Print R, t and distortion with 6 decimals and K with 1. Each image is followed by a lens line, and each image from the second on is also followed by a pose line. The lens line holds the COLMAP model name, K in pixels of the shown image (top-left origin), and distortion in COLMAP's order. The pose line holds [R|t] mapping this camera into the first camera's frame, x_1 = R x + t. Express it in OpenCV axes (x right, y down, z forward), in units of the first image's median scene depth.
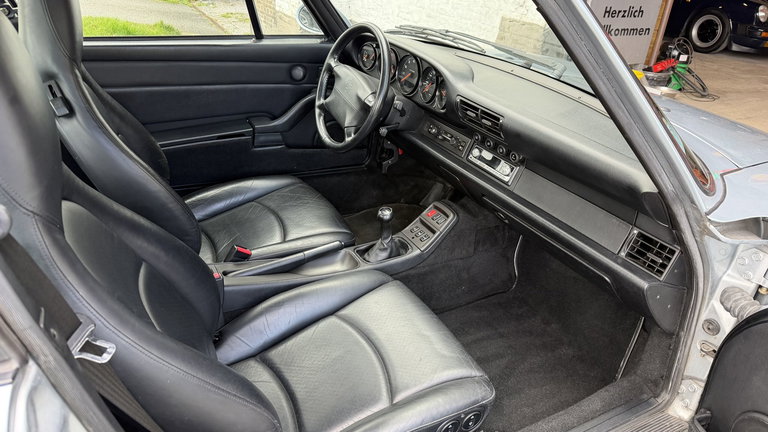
lens RADIAL K [[529.9, 0, 384.0], [0, 529.9, 216.0], [0, 0, 1]] dist [0.073400, -0.108711]
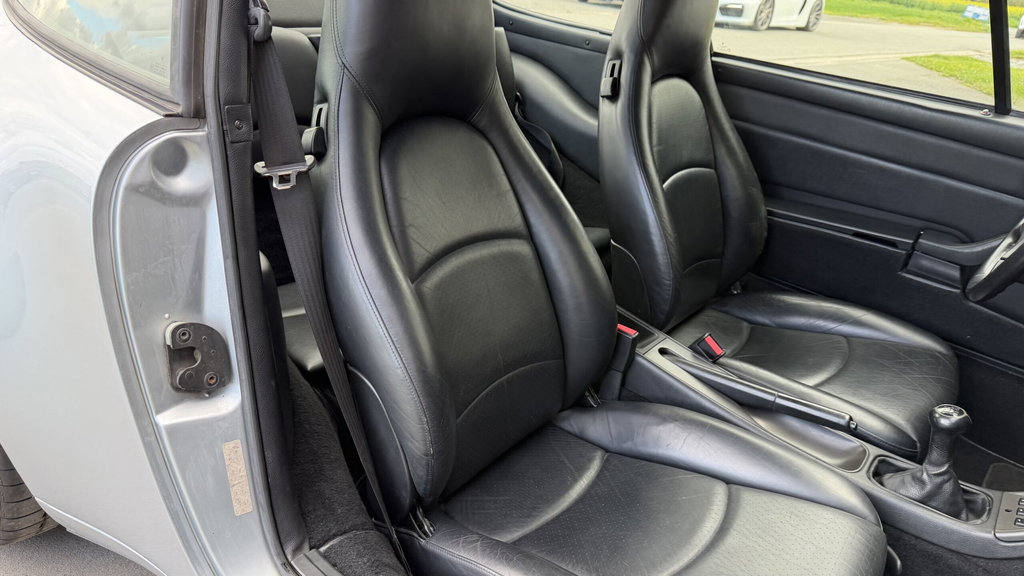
lens RADIAL K [[706.5, 0, 512.0], [0, 706.5, 288.0], [0, 0, 1]] dist [0.073400, -0.108711]
pose [[0.408988, 0.370215, -0.834068, 0.295152], [-0.499426, 0.855781, 0.134957, 0.005596], [0.763743, 0.361359, 0.534899, 0.221729]]
